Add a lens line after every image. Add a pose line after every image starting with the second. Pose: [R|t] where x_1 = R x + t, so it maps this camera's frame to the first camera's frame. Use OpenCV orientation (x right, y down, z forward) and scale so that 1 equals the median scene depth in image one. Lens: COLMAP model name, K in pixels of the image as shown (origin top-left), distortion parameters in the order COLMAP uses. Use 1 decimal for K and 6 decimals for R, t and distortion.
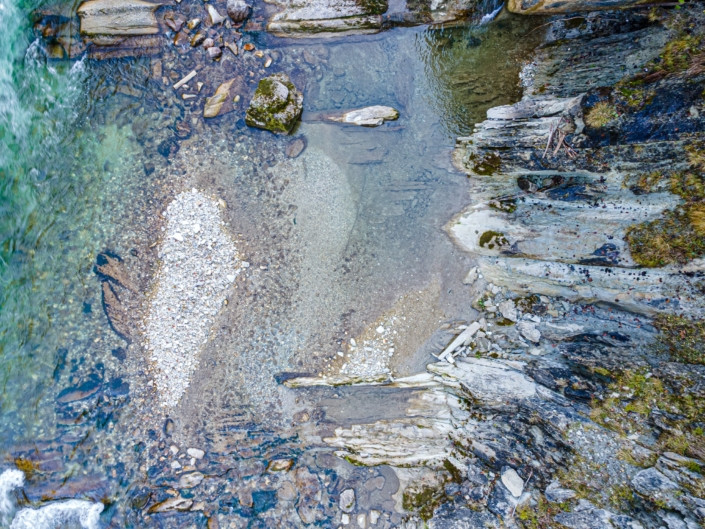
lens RADIAL K [[514.3, 0, 352.5], [0, 514.3, 264.5], [0, 0, 1]] dist [0.020489, 0.026560]
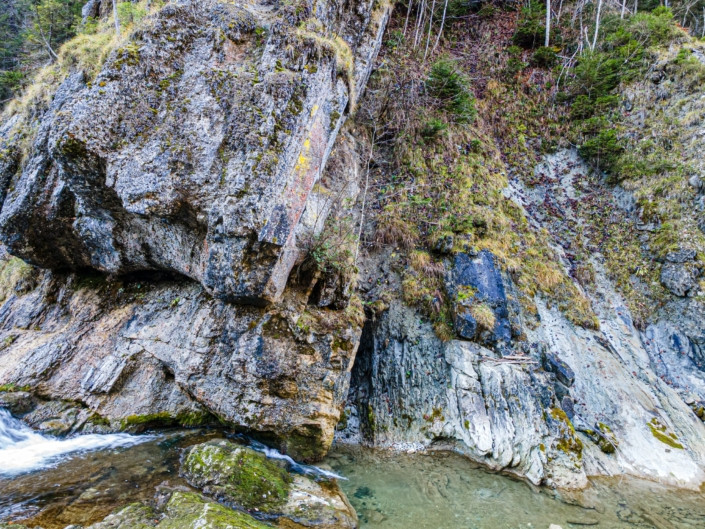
lens RADIAL K [[514.3, 0, 352.5], [0, 514.3, 264.5], [0, 0, 1]] dist [0.020489, 0.026560]
pose [[-0.120089, 0.036821, 0.992080, -0.371140], [0.992594, -0.013988, 0.120670, -0.526595], [0.018320, 0.999224, -0.034869, 0.770047]]
